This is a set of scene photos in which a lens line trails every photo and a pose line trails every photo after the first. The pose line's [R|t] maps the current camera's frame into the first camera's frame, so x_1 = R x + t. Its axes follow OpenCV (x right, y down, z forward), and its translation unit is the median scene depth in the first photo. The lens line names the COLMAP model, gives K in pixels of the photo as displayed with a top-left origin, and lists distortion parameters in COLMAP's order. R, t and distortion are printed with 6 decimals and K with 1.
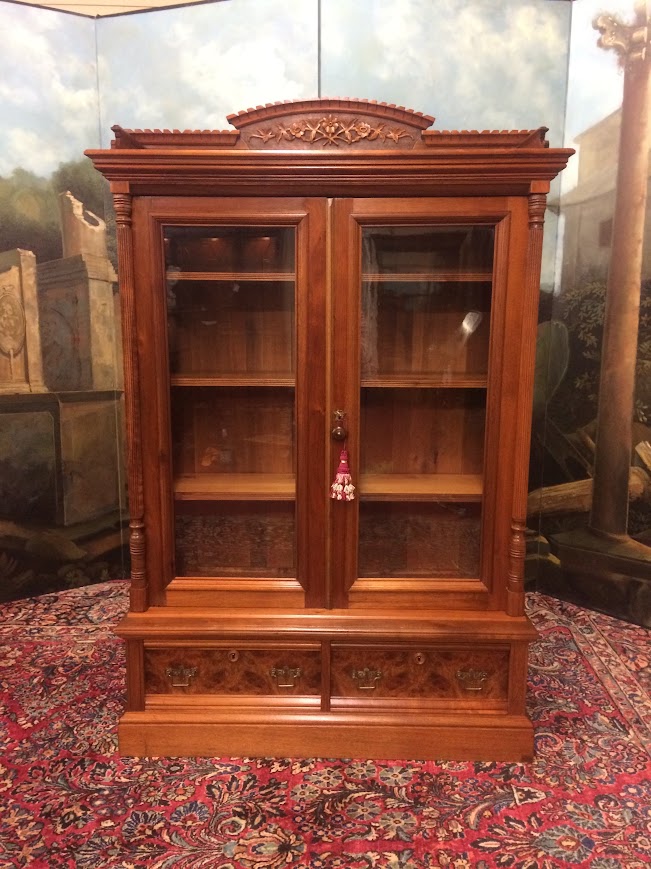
lens RADIAL K [[739.1, 0, 323.2], [0, 739.1, 430.8], [0, 0, 1]] dist [0.119426, -0.182777]
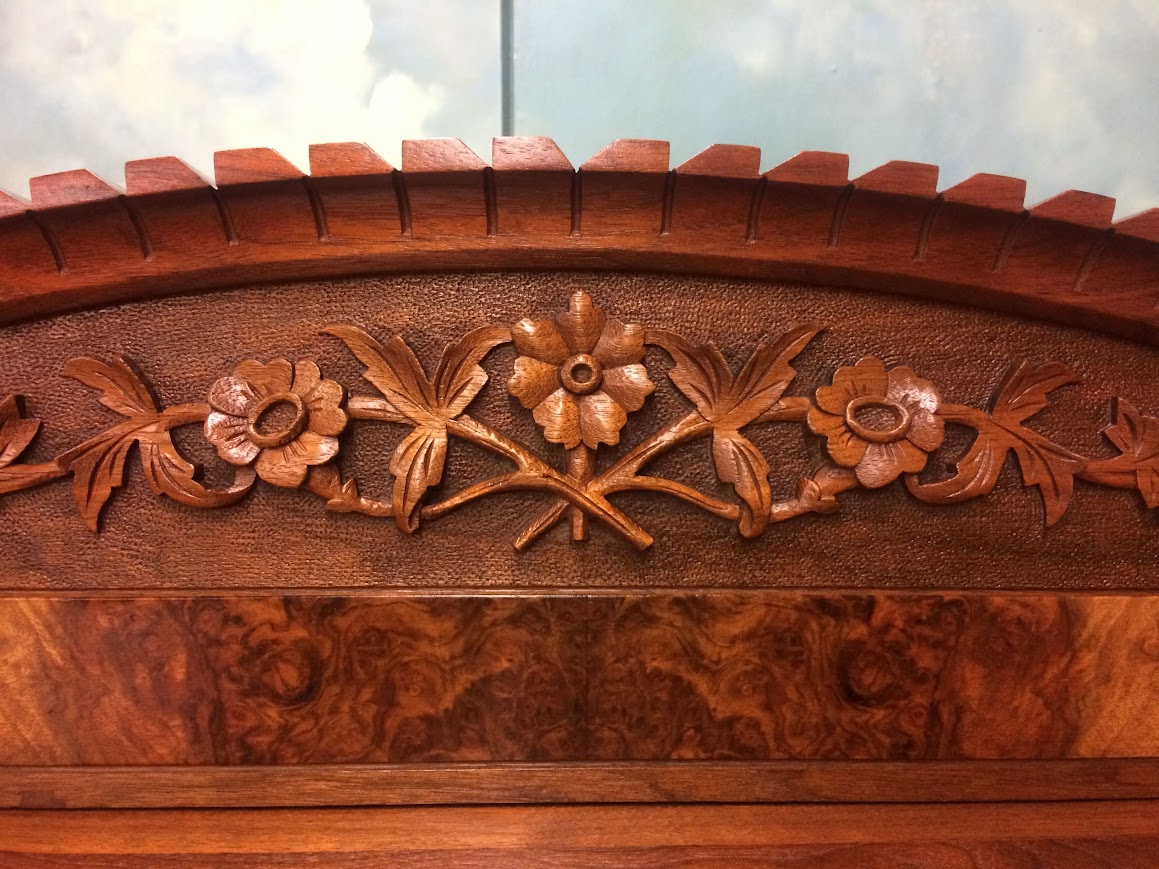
lens RADIAL K [[985.8, 0, 583.5], [0, 985.8, 437.8], [0, 0, 1]] dist [0.119426, -0.182777]
pose [[0.998502, -0.001542, 0.054689, 0.002200], [0.008177, 0.992581, -0.121308, -0.381416], [-0.054096, 0.121573, 0.991107, 0.856979]]
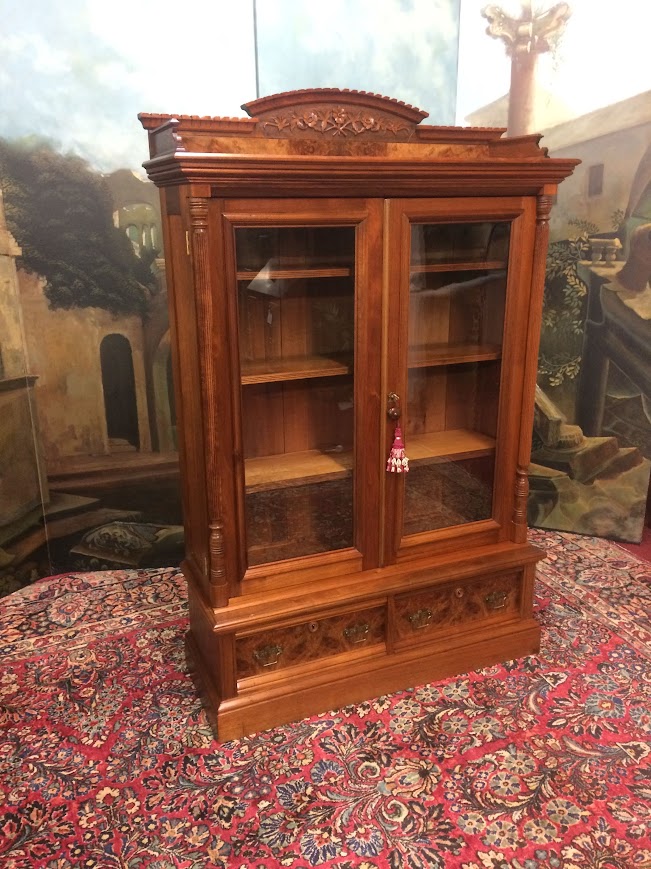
lens RADIAL K [[739.1, 0, 326.2], [0, 739.1, 431.8], [0, 0, 1]] dist [0.119426, -0.182777]
pose [[0.910655, -0.127369, 0.393044, -0.469413], [0.083500, 0.988403, 0.126836, -0.109303], [-0.404641, -0.082685, 0.910730, 0.028063]]
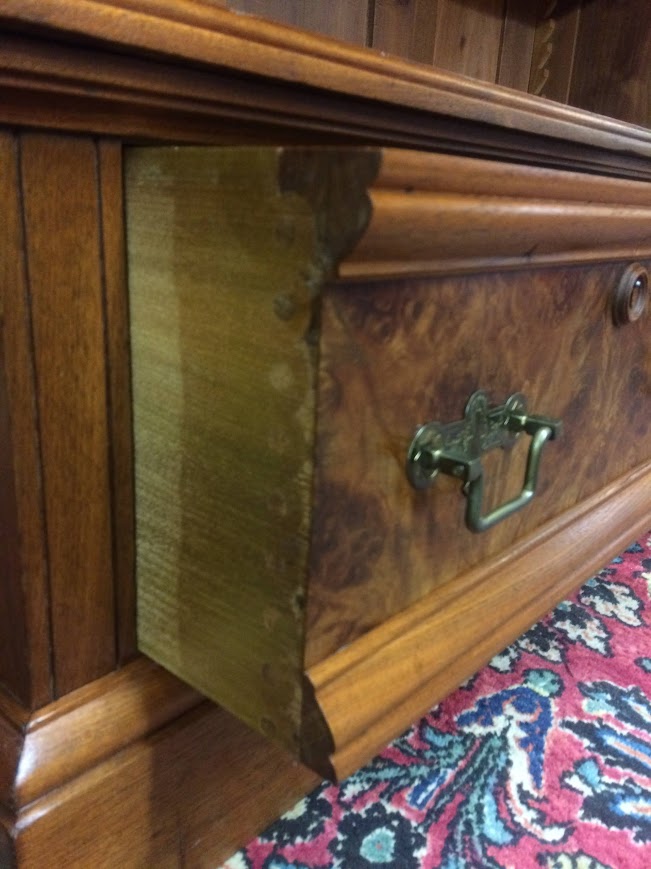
lens RADIAL K [[739.1, 0, 320.9], [0, 739.1, 434.5], [0, 0, 1]] dist [0.119426, -0.182777]
pose [[0.649817, -0.202418, 0.732642, -0.306525], [0.089920, 0.977592, 0.190339, 0.288127], [-0.754753, -0.057806, 0.653457, 0.835151]]
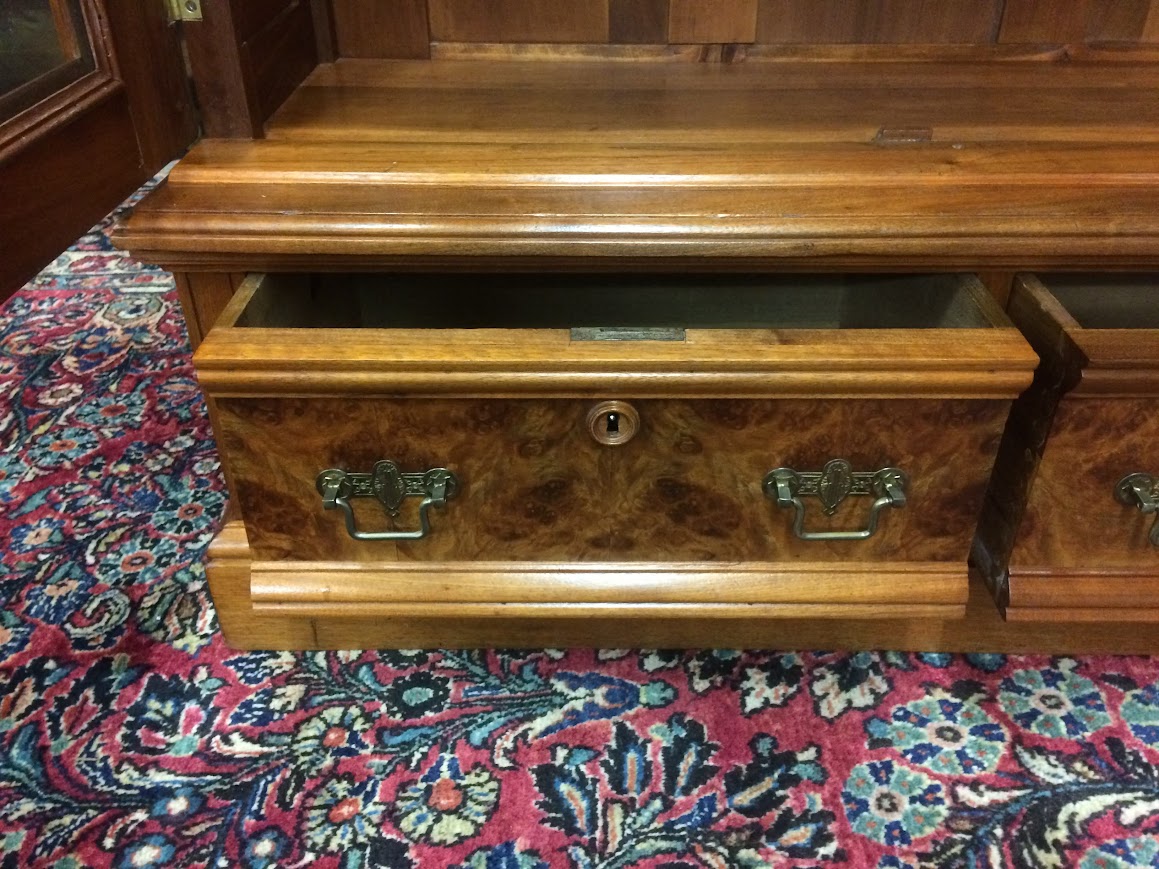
lens RADIAL K [[985.8, 0, 580.9], [0, 985.8, 437.6], [0, 0, 1]] dist [0.119426, -0.182777]
pose [[0.999925, -0.009560, 0.007618, -0.126485], [0.005694, 0.915739, 0.401734, 0.186461], [-0.010817, -0.401660, 0.915725, 0.638961]]
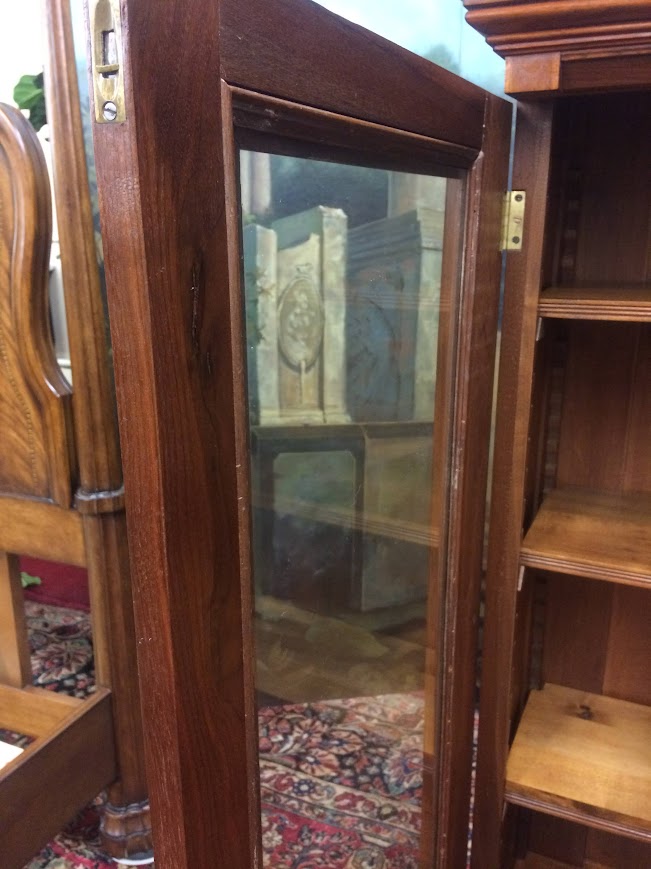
lens RADIAL K [[739.1, 0, 324.8], [0, 739.1, 428.5], [0, 0, 1]] dist [0.119426, -0.182777]
pose [[0.911834, 0.102172, -0.397642, -0.176494], [-0.062911, 0.991872, 0.110595, -0.168224], [0.405710, -0.075828, 0.910851, 0.549869]]
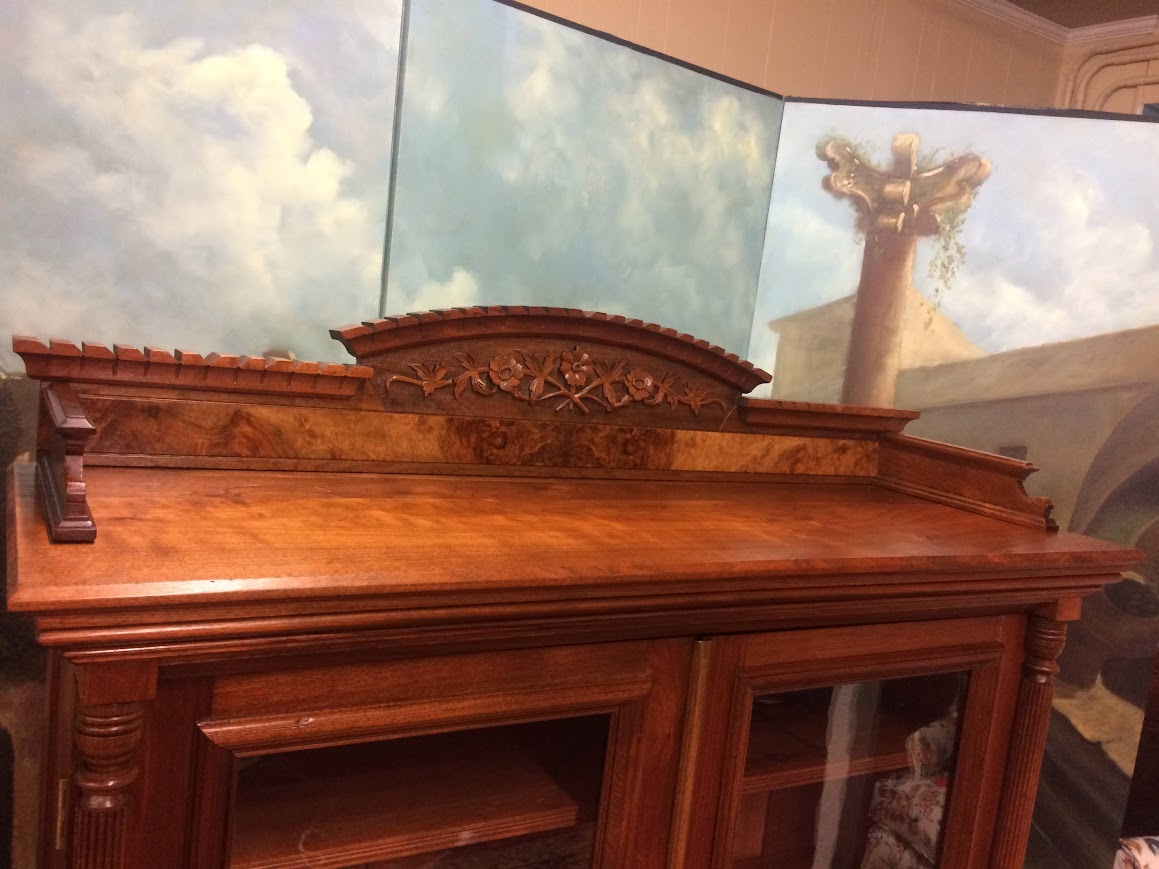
lens RADIAL K [[985.8, 0, 580.9], [0, 985.8, 422.6], [0, 0, 1]] dist [0.119426, -0.182777]
pose [[0.853916, 0.042330, 0.518687, -0.277467], [-0.022466, 0.998756, -0.044522, -0.351846], [-0.519927, 0.026366, 0.853804, 0.520564]]
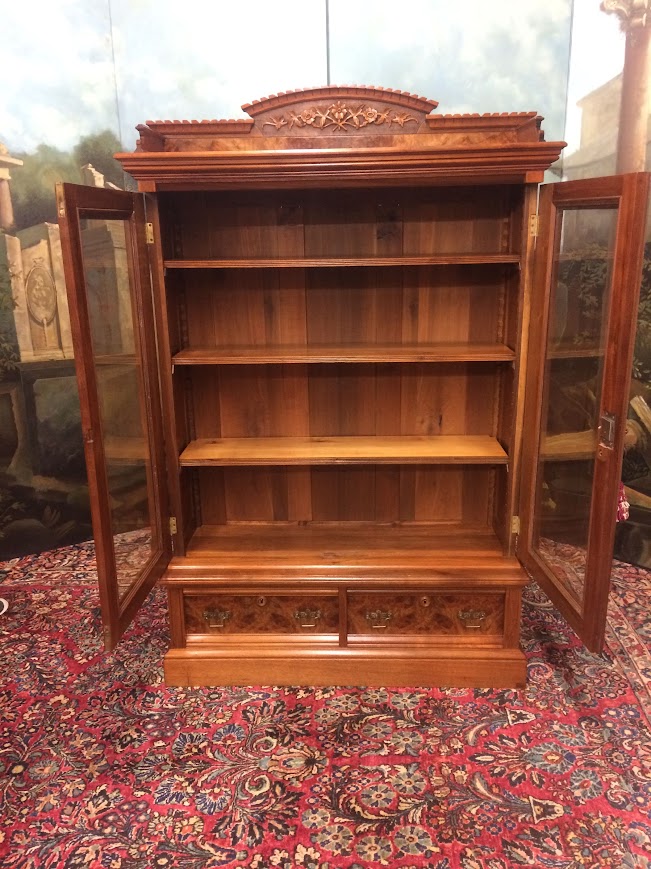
lens RADIAL K [[739.1, 0, 323.9], [0, 739.1, 432.0], [0, 0, 1]] dist [0.119426, -0.182777]
pose [[0.999634, -0.016783, -0.021198, 0.002921], [0.018766, 0.995098, 0.097101, -0.060685], [0.019464, -0.097464, 0.995049, -0.097675]]
